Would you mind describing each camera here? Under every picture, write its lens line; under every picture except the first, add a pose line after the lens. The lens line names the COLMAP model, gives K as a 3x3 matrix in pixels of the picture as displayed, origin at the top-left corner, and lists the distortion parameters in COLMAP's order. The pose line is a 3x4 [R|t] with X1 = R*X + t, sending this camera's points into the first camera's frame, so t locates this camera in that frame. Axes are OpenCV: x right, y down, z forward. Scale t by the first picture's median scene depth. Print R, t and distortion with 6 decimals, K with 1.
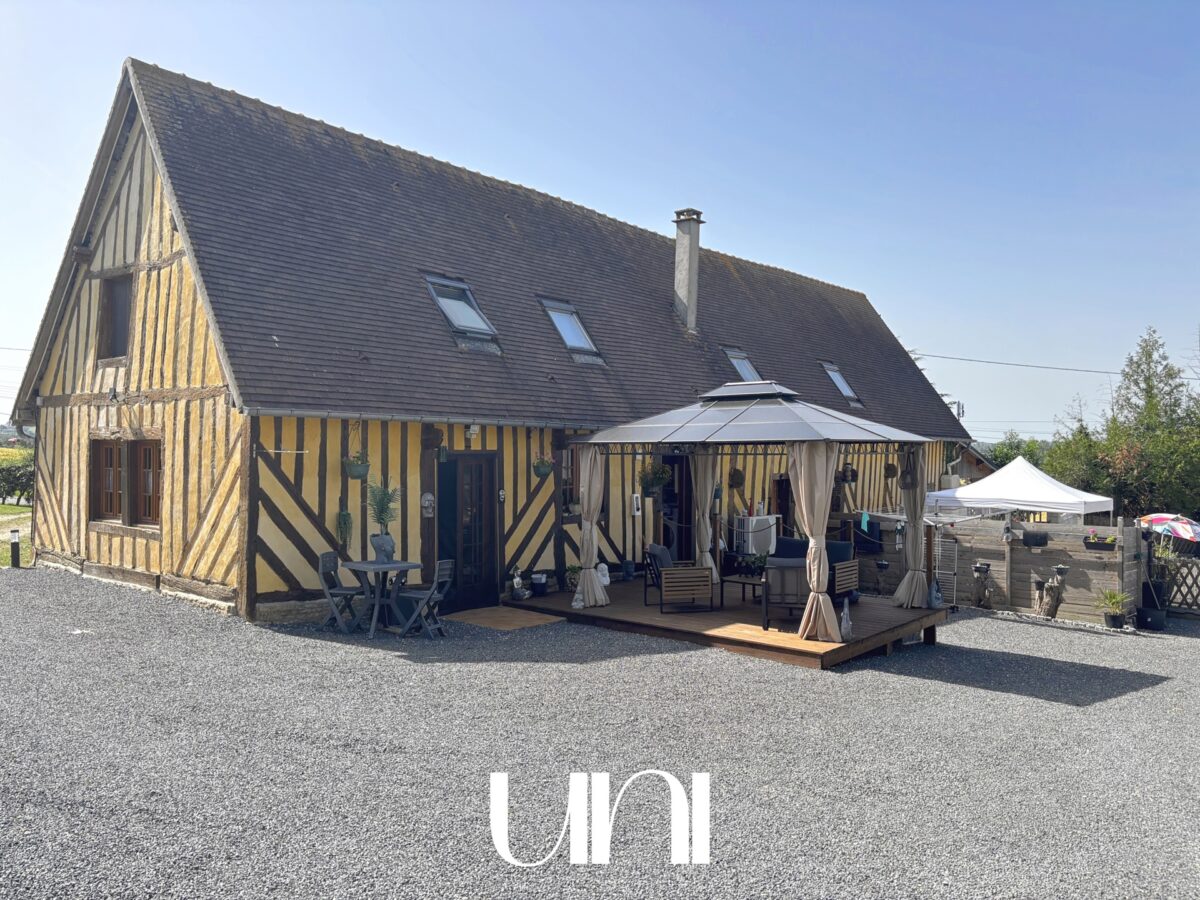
lens RADIAL K [[902.9, 0, 610.8], [0, 902.9, 451.8], [0, 0, 1]] dist [0.142206, -0.298313]
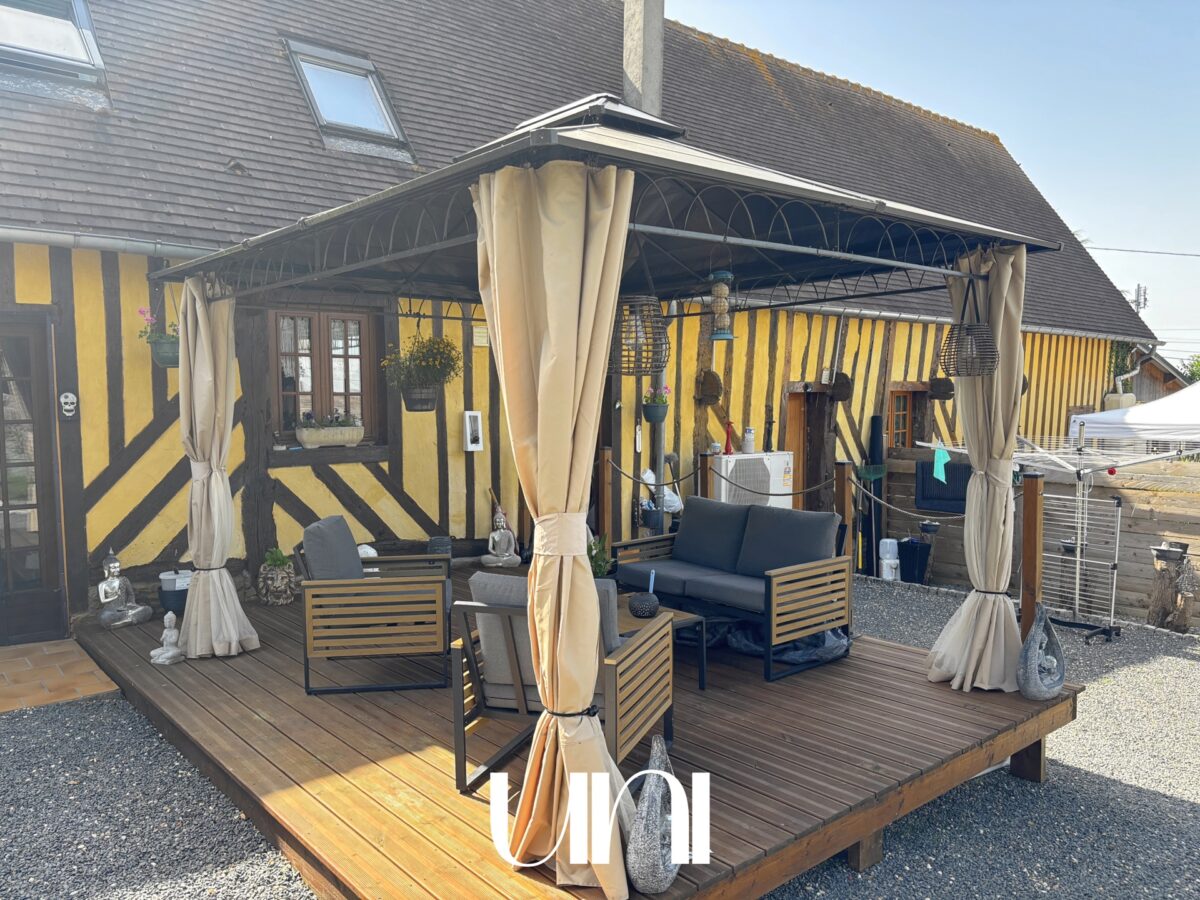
lens RADIAL K [[907.1, 0, 620.6], [0, 907.1, 448.1], [0, 0, 1]] dist [0.027603, -0.001513]
pose [[0.988186, 0.002160, -0.153245, 0.174559], [0.007007, 0.998218, 0.059254, 0.034042], [0.153100, -0.059628, 0.986410, 0.441351]]
